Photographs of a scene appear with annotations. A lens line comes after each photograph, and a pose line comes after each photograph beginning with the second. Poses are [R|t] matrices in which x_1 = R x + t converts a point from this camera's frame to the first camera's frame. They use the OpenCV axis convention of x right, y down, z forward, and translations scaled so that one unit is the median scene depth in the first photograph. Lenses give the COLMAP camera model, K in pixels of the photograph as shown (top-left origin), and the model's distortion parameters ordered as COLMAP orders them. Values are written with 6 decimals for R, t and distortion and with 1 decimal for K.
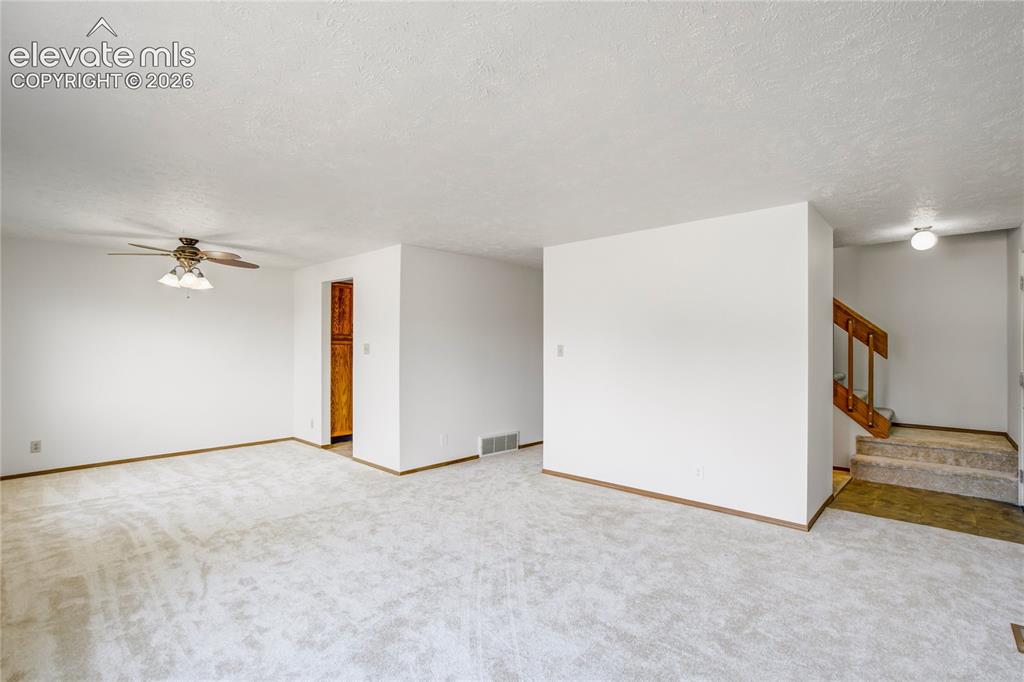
lens RADIAL K [[477.9, 0, 510.0], [0, 477.9, 345.2], [0, 0, 1]] dist [-0.032848, 0.012389]
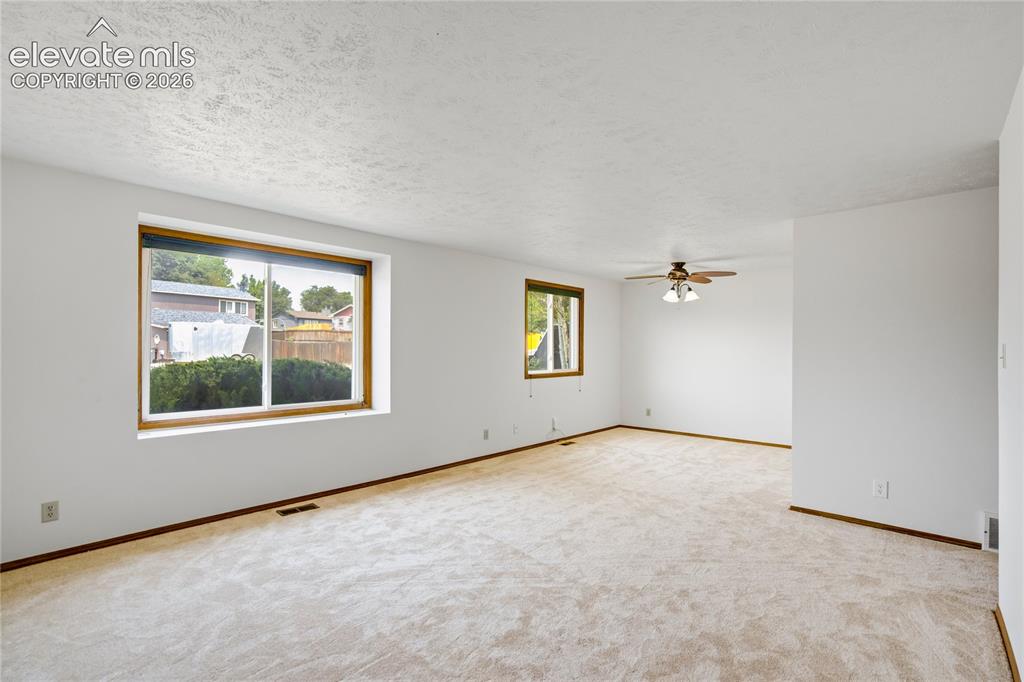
lens RADIAL K [[477.9, 0, 524.8], [0, 477.9, 343.7], [0, 0, 1]] dist [-0.032848, 0.012389]
pose [[0.007695, -0.015846, -0.999845, 0.582670], [-0.000818, 0.999874, -0.015853, 0.010826], [0.999970, 0.000940, 0.007681, 0.578751]]
